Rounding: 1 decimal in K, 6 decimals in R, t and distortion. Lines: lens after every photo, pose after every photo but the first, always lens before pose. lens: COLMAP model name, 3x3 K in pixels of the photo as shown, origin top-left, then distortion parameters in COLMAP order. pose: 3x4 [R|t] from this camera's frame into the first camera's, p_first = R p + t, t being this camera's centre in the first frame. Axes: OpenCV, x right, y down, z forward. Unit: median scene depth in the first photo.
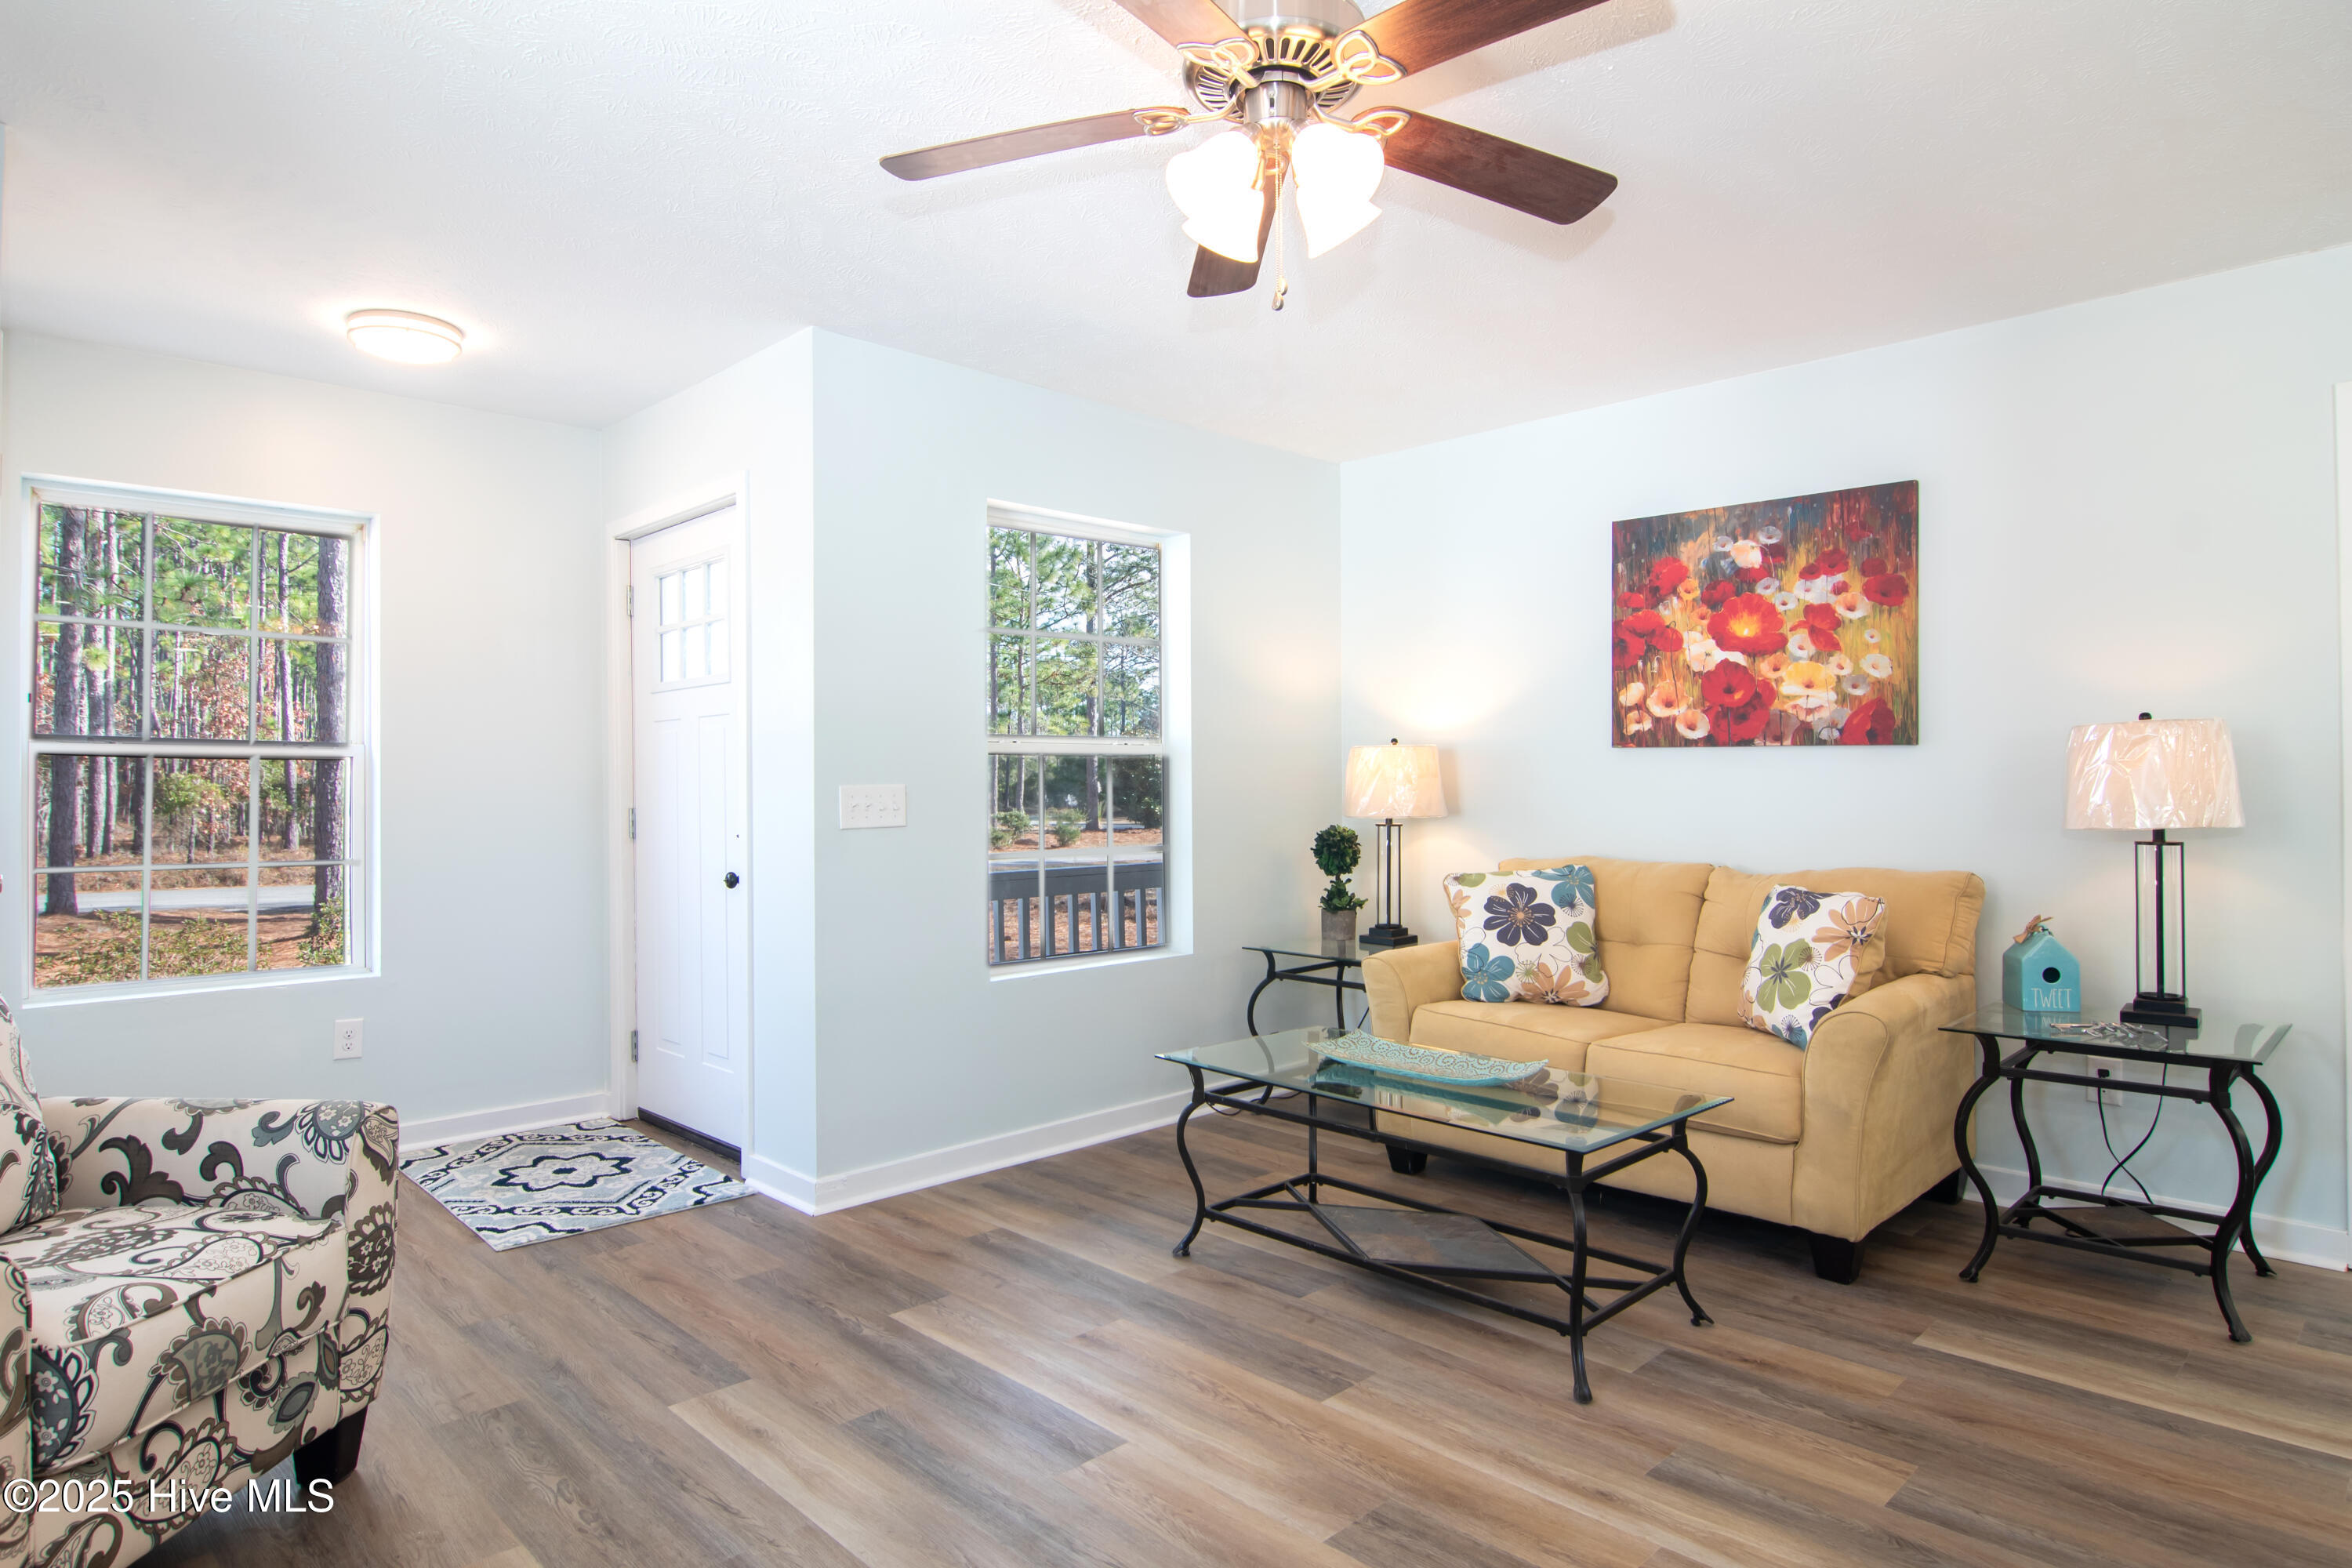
lens RADIAL K [[1350.8, 0, 1169.7], [0, 1350.8, 784.8], [0, 0, 1]] dist [-0.029101, 0.002814]
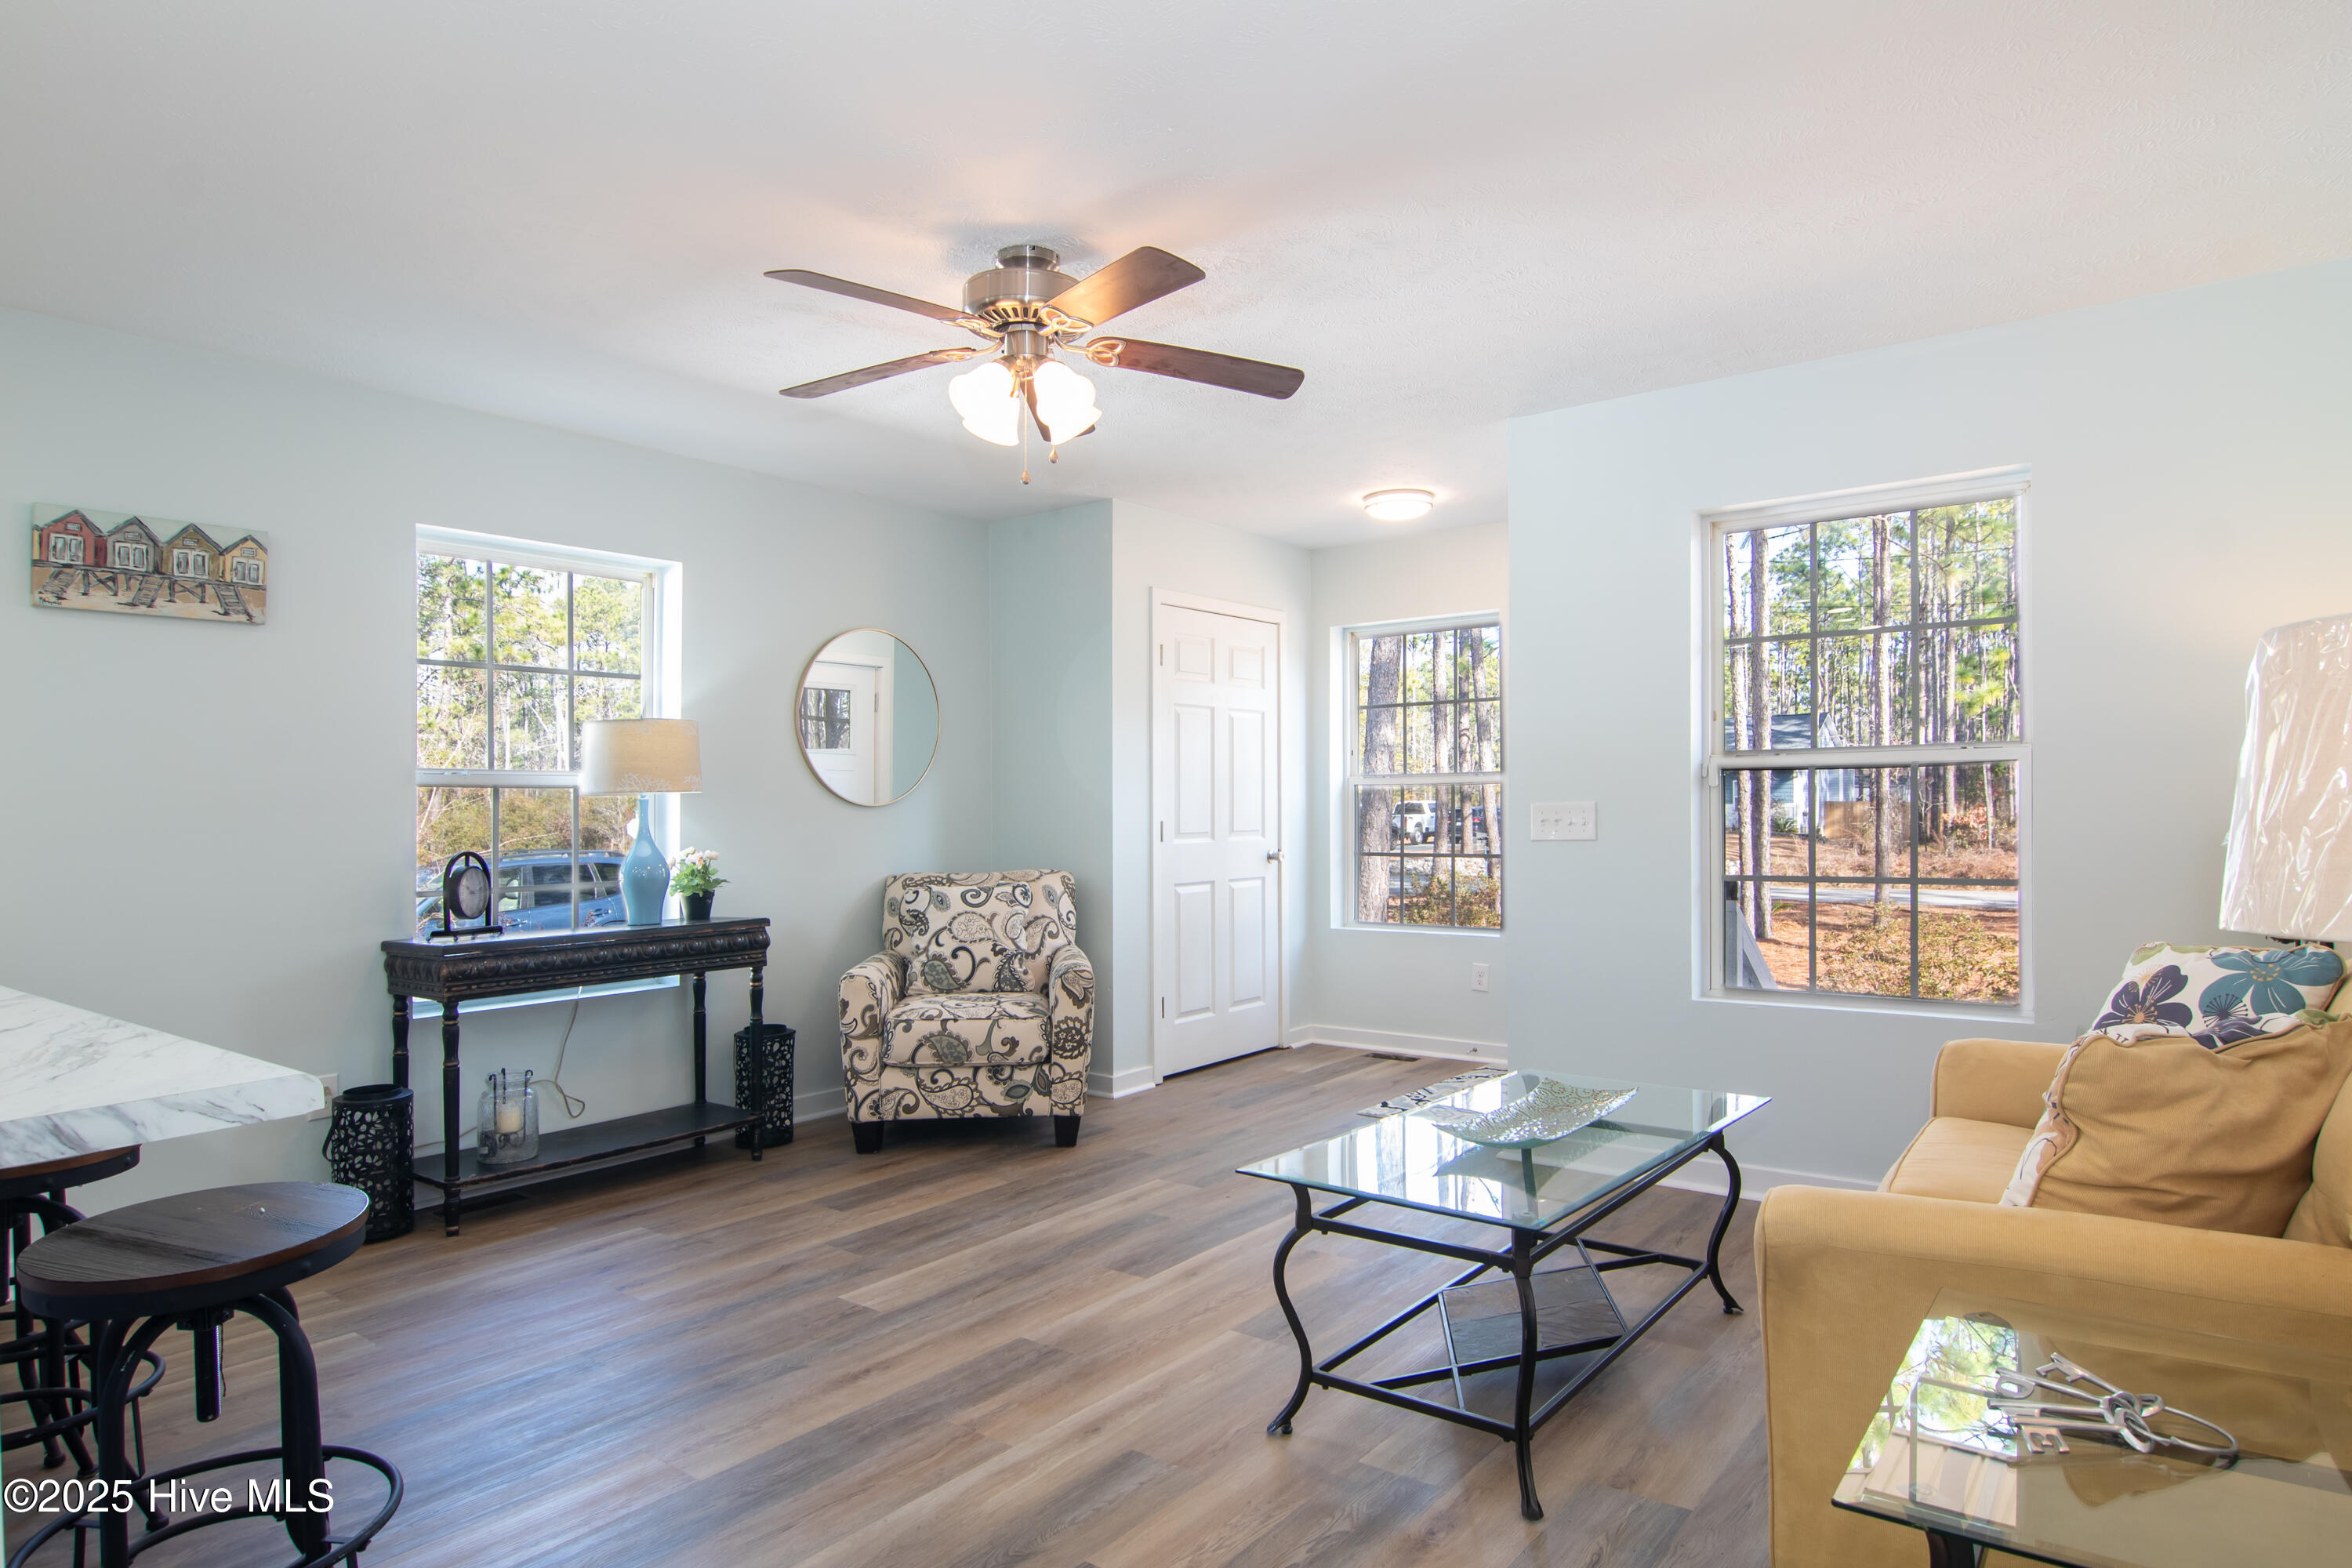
lens RADIAL K [[1350.8, 0, 1182.8], [0, 1350.8, 785.1], [0, 0, 1]] dist [-0.029101, 0.002814]
pose [[0.142601, -0.004051, -0.989772, 1.528880], [0.011171, 0.999935, -0.002483, -0.026144], [0.989717, -0.010703, 0.142637, 0.938782]]
